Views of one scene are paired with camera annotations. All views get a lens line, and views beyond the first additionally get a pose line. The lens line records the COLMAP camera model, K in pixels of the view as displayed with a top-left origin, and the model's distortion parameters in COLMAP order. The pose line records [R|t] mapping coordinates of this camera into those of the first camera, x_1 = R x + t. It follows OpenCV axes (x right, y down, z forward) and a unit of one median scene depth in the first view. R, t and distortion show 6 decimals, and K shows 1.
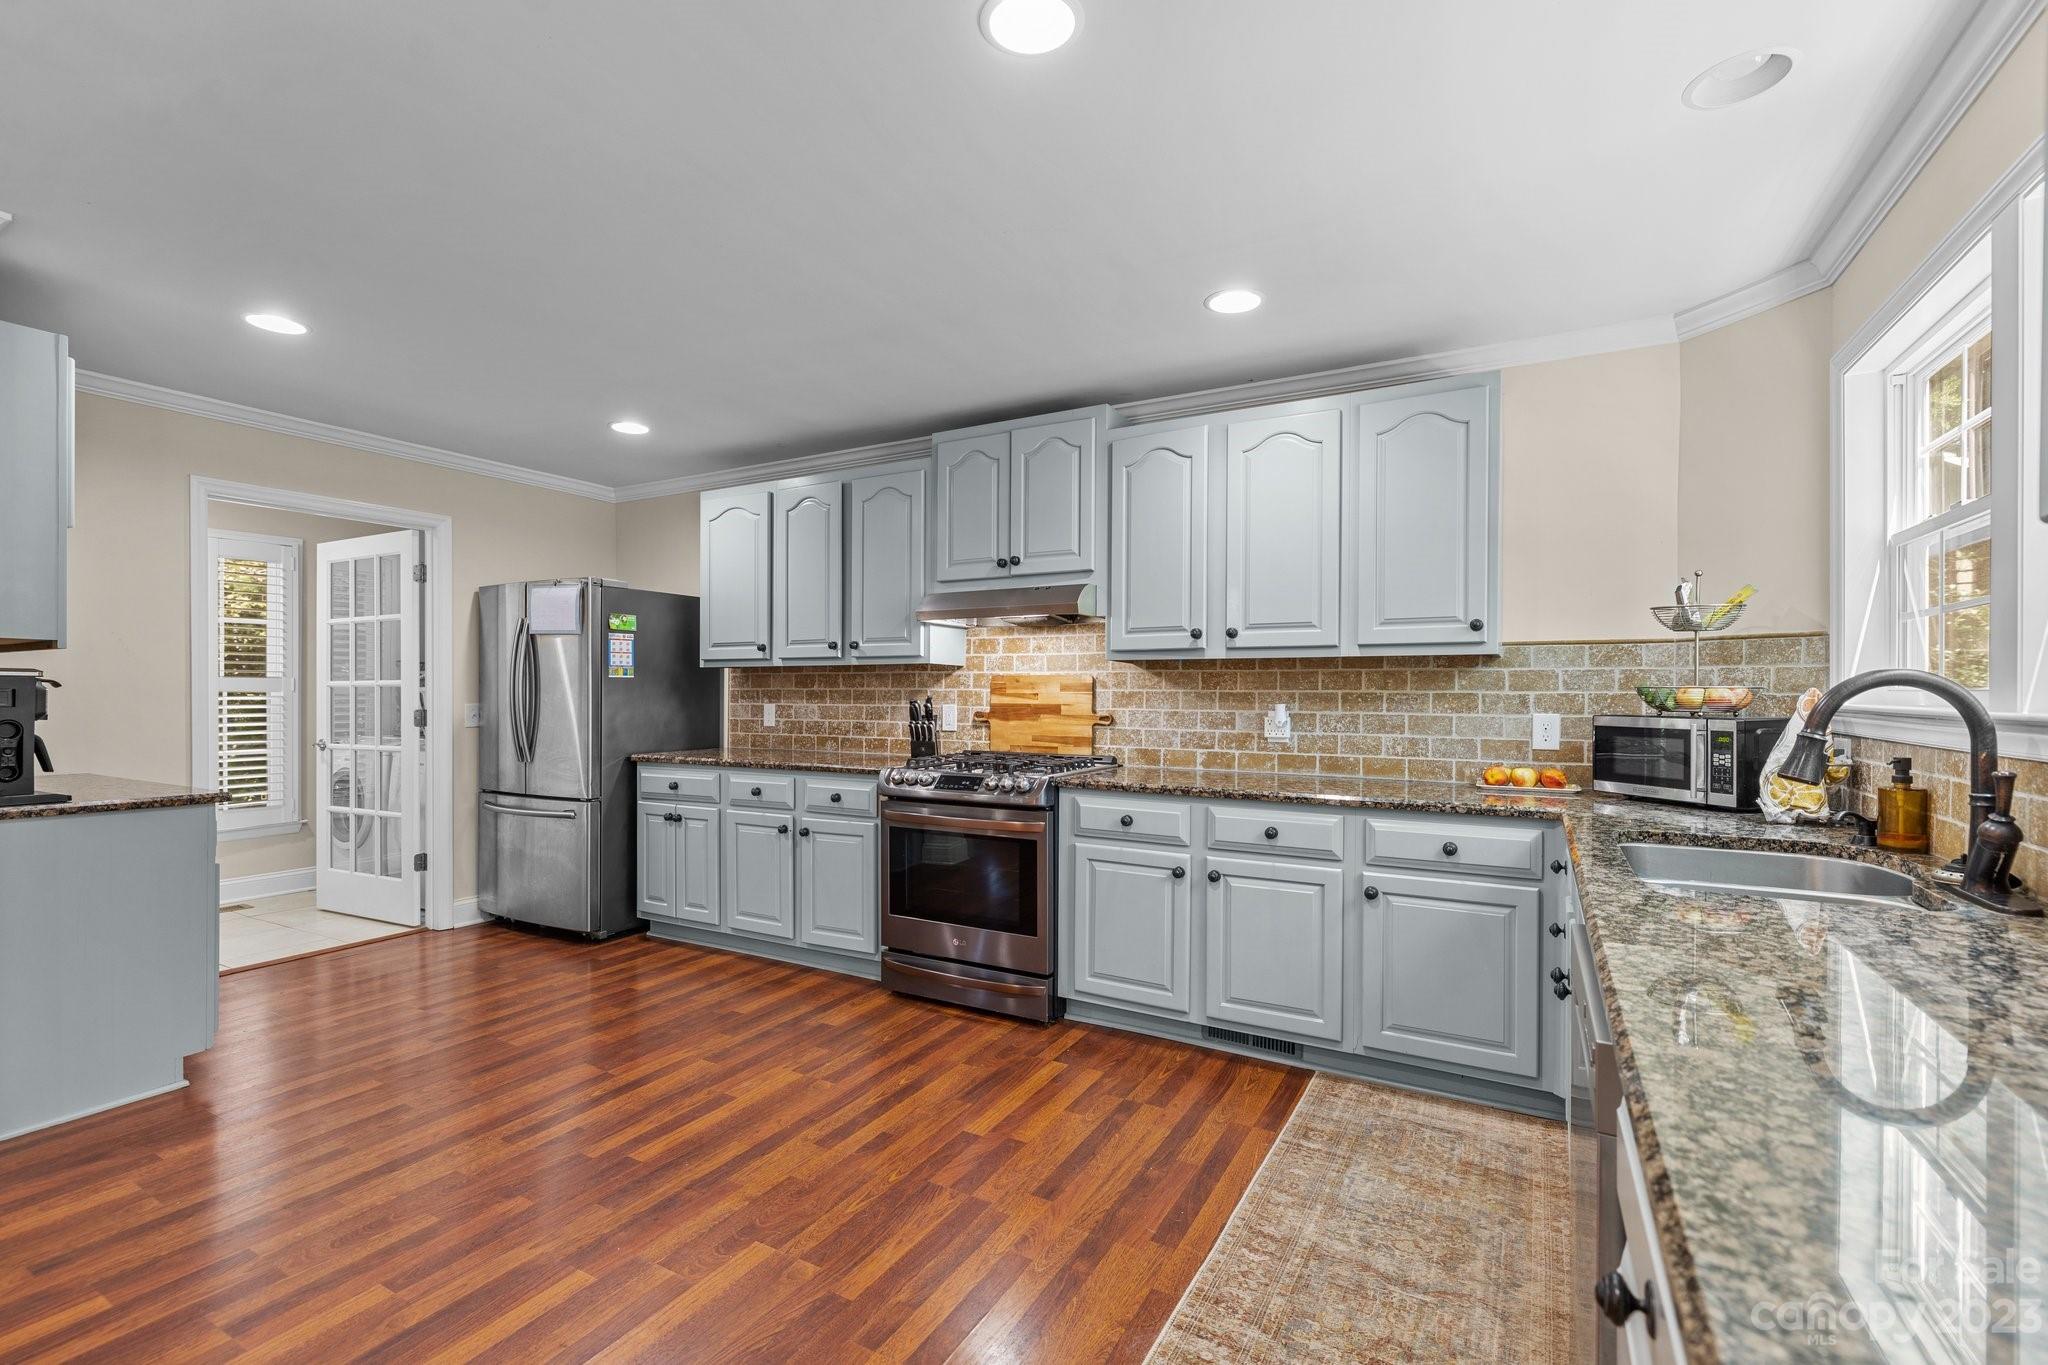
lens RADIAL K [[903.6, 0, 1015.8], [0, 903.6, 696.9], [0, 0, 1]] dist [0.003792, 0.000166]
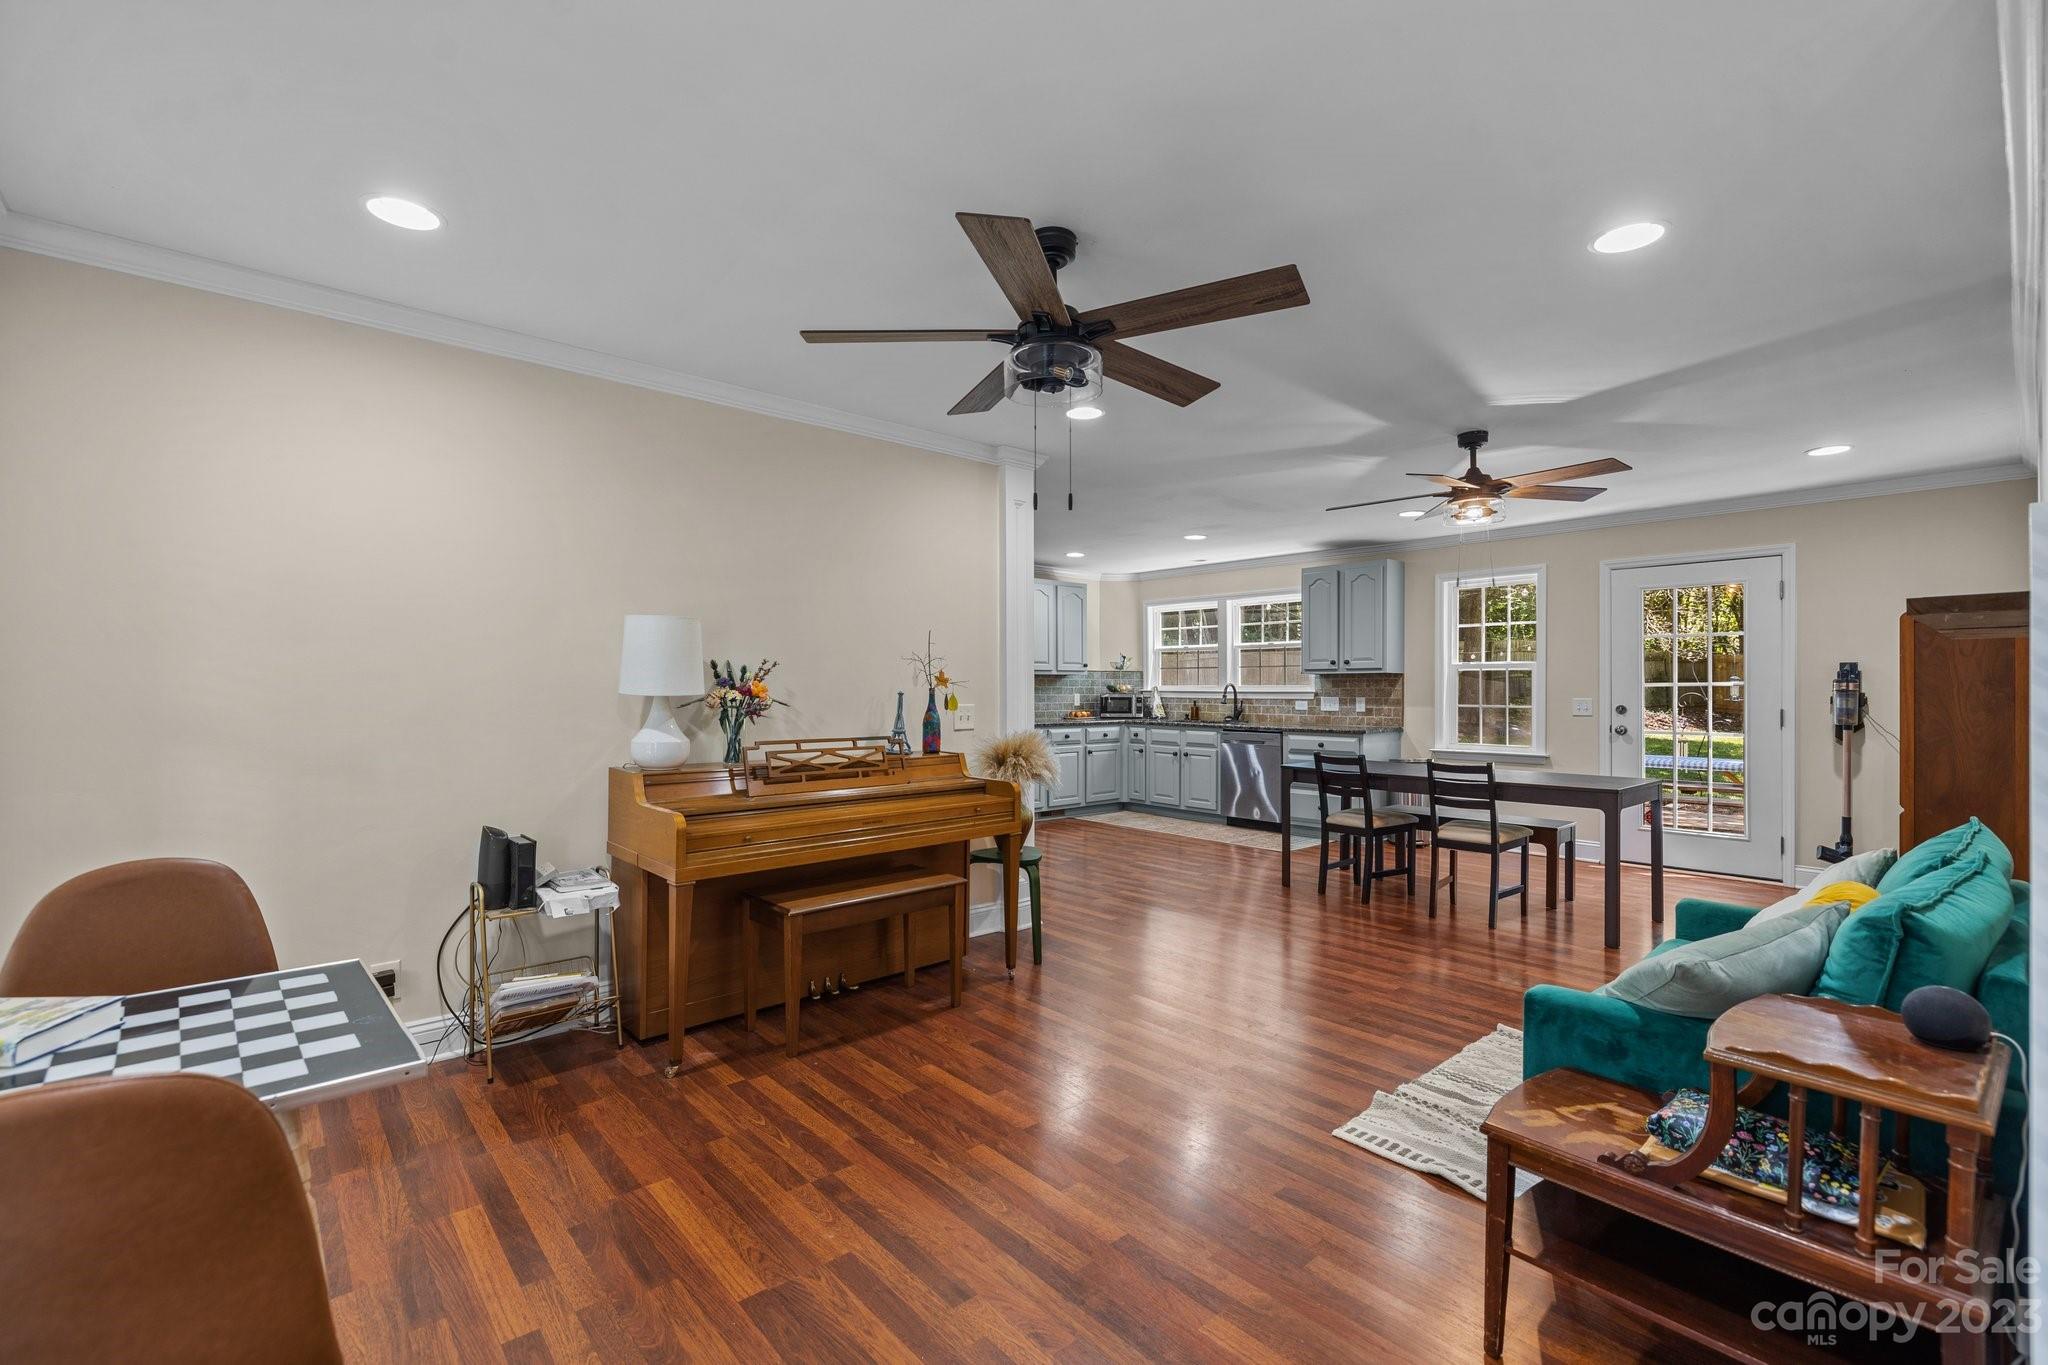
lens RADIAL K [[889.6, 0, 1019.2], [0, 889.6, 687.0], [0, 0, 1]] dist [0.004843, -0.001034]
pose [[0.327191, -0.003115, 0.944953, -1.967954], [0.006421, 0.999979, 0.001073, -0.007915], [-0.944937, 0.005717, 0.327204, 0.176738]]
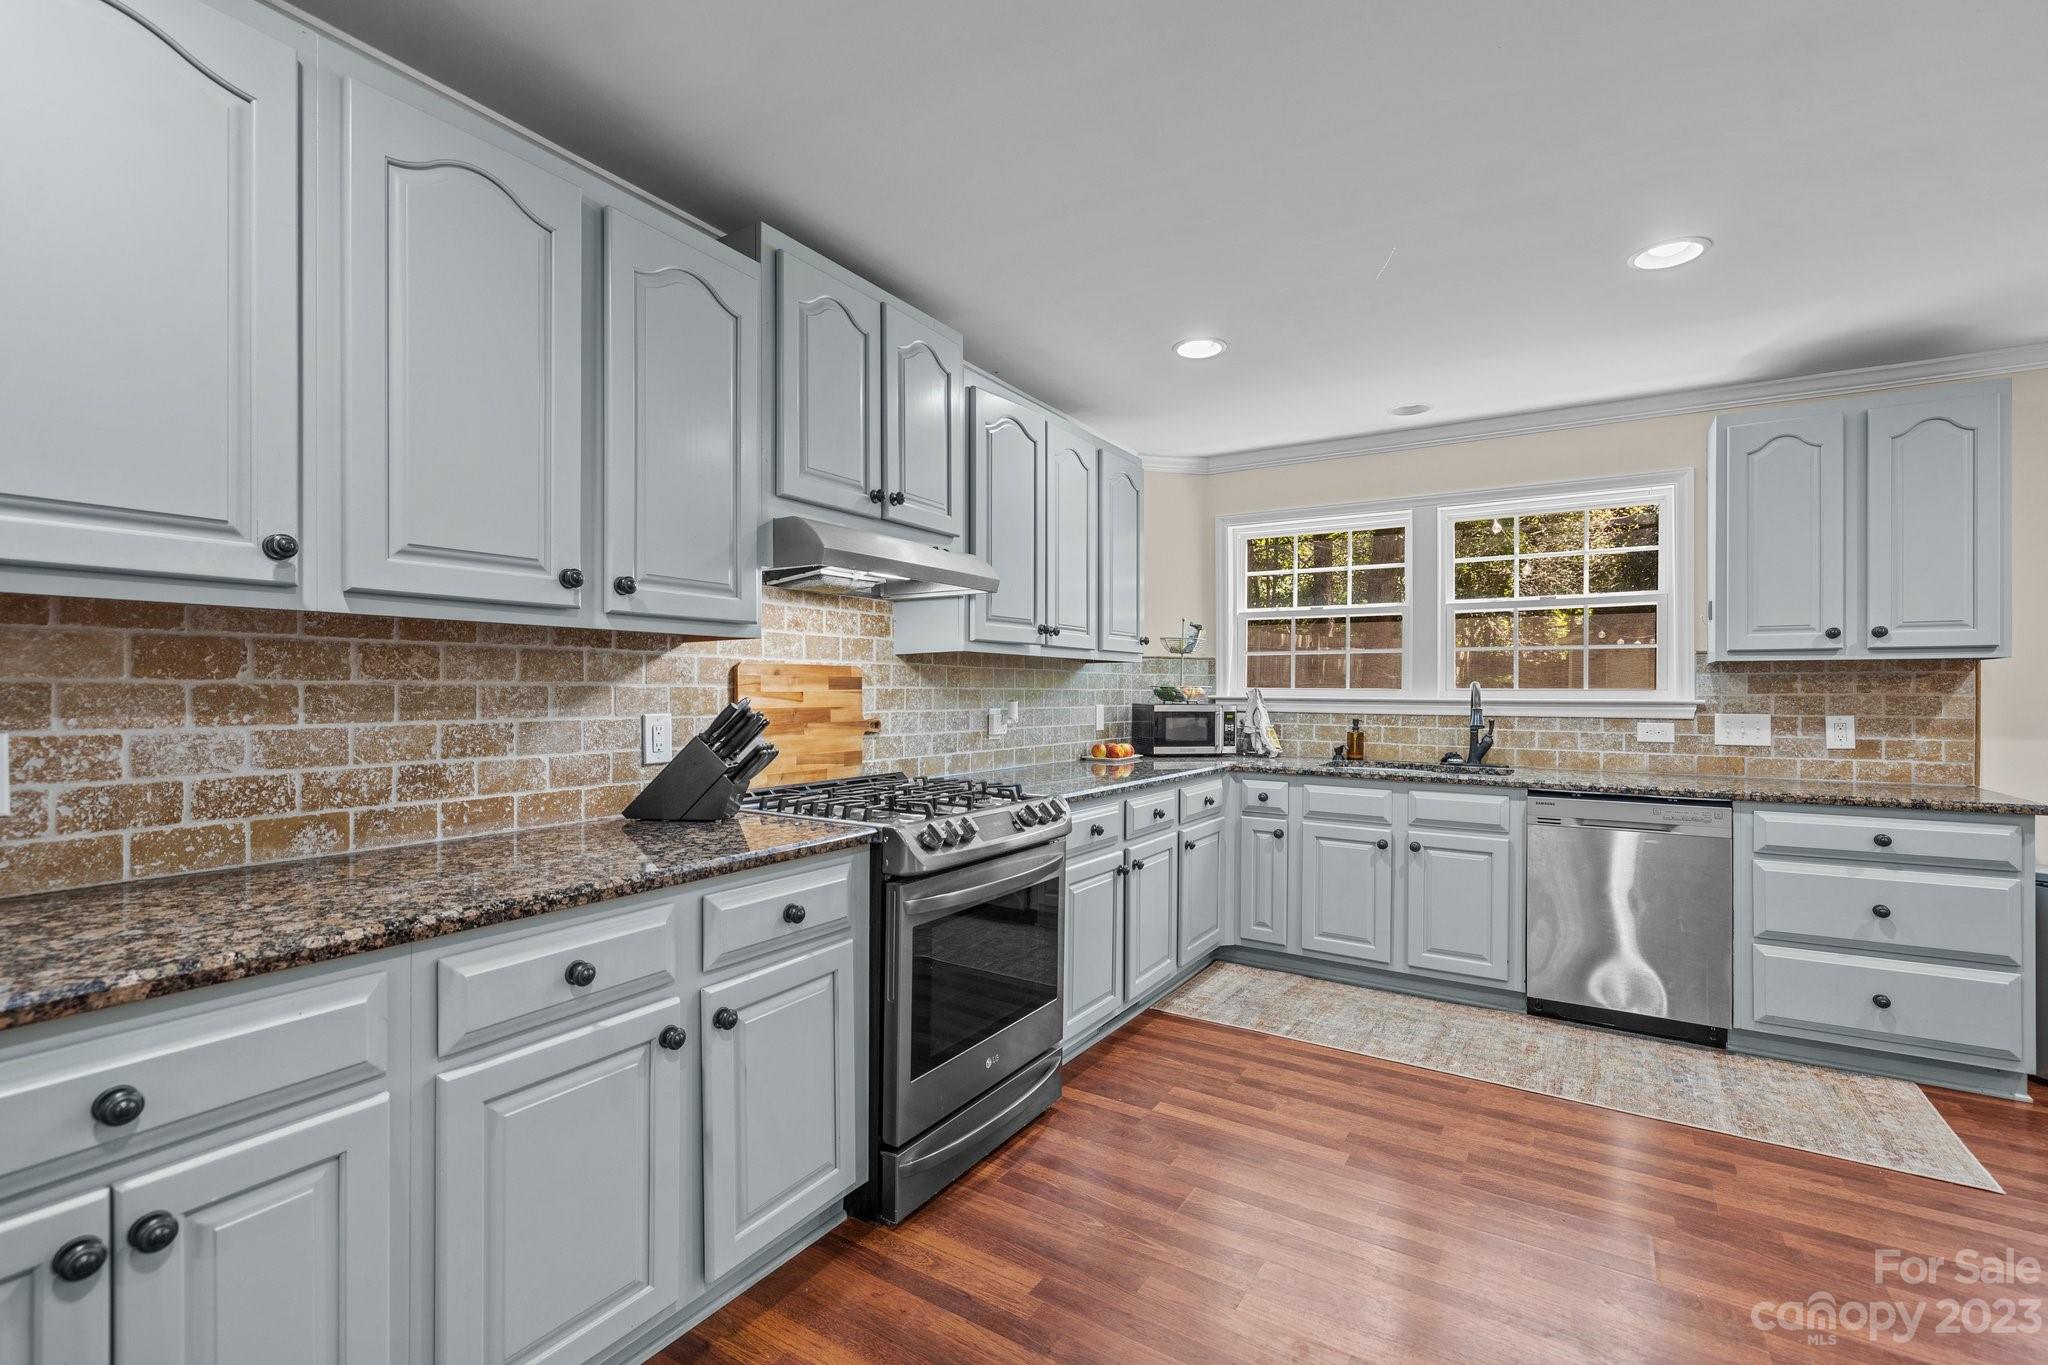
lens RADIAL K [[903.6, 0, 1013.8], [0, 903.6, 692.3], [0, 0, 1]] dist [0.003792, 0.000166]
pose [[0.057491, -0.005590, 0.998330, -0.703827], [0.002694, 0.999982, 0.005444, -0.007666], [-0.998342, 0.002377, 0.057505, 0.902074]]
